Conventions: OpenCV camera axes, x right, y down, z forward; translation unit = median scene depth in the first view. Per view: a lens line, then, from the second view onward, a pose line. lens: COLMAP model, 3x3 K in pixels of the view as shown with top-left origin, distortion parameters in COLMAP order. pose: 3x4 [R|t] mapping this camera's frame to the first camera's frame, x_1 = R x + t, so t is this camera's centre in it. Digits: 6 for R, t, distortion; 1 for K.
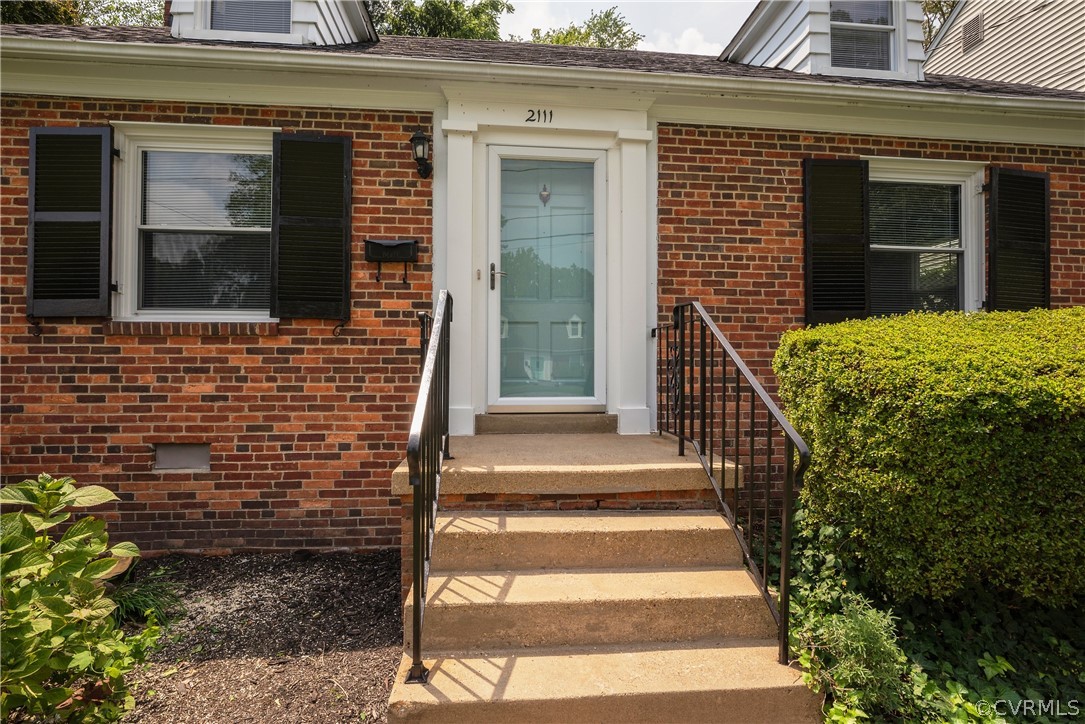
lens RADIAL K [[485.3, 0, 538.3], [0, 485.3, 363.0], [0, 0, 1]] dist [-0.012253, 0.000774]
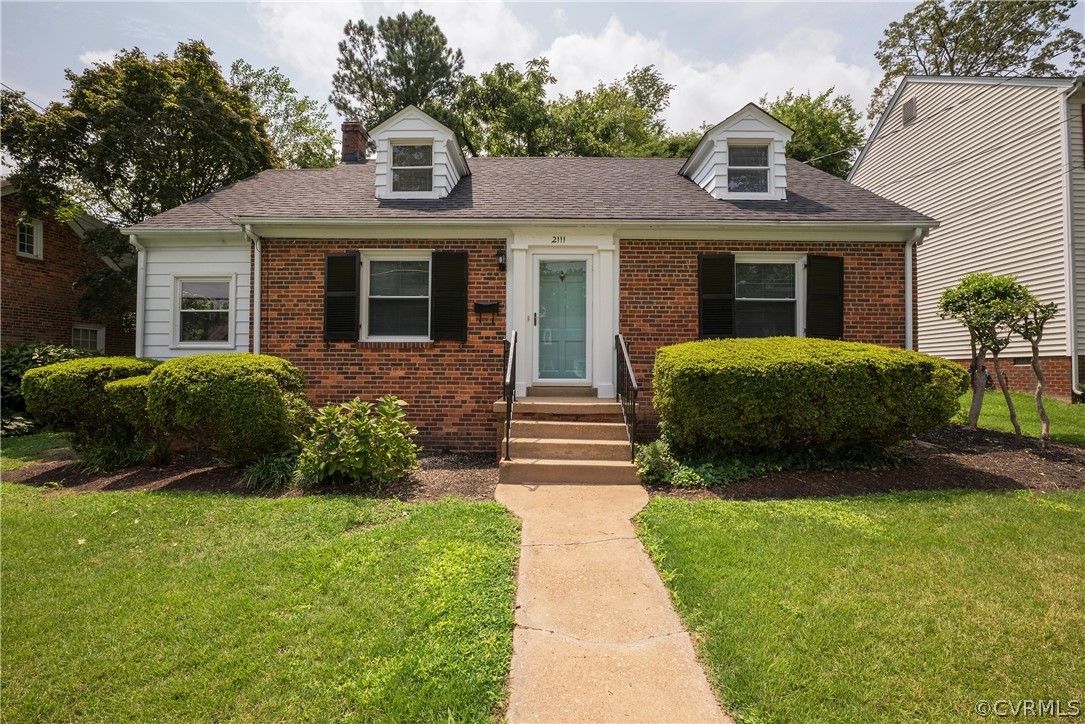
lens RADIAL K [[455.1, 0, 541.5], [0, 455.1, 366.1], [0, 0, 1]] dist [-0.016456, -0.000225]
pose [[0.995068, 0.002542, -0.099160, 0.122452], [-0.003321, 0.999965, -0.007699, 0.033717], [0.099137, 0.007991, 0.995042, -0.901079]]
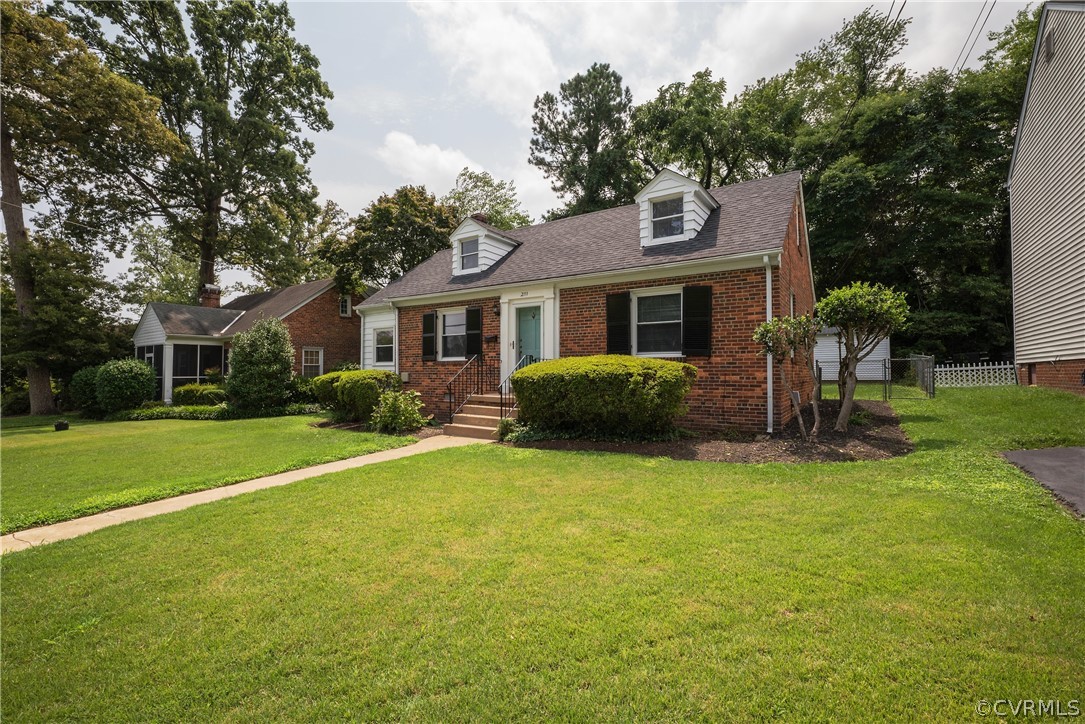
lens RADIAL K [[485.3, 0, 543.1], [0, 485.3, 361.9], [0, 0, 1]] dist [-0.012253, 0.000774]
pose [[0.778047, -0.017652, -0.627958, 2.116326], [0.004233, 0.999730, -0.022857, 0.011542], [0.628192, 0.015125, 0.777912, -1.417453]]
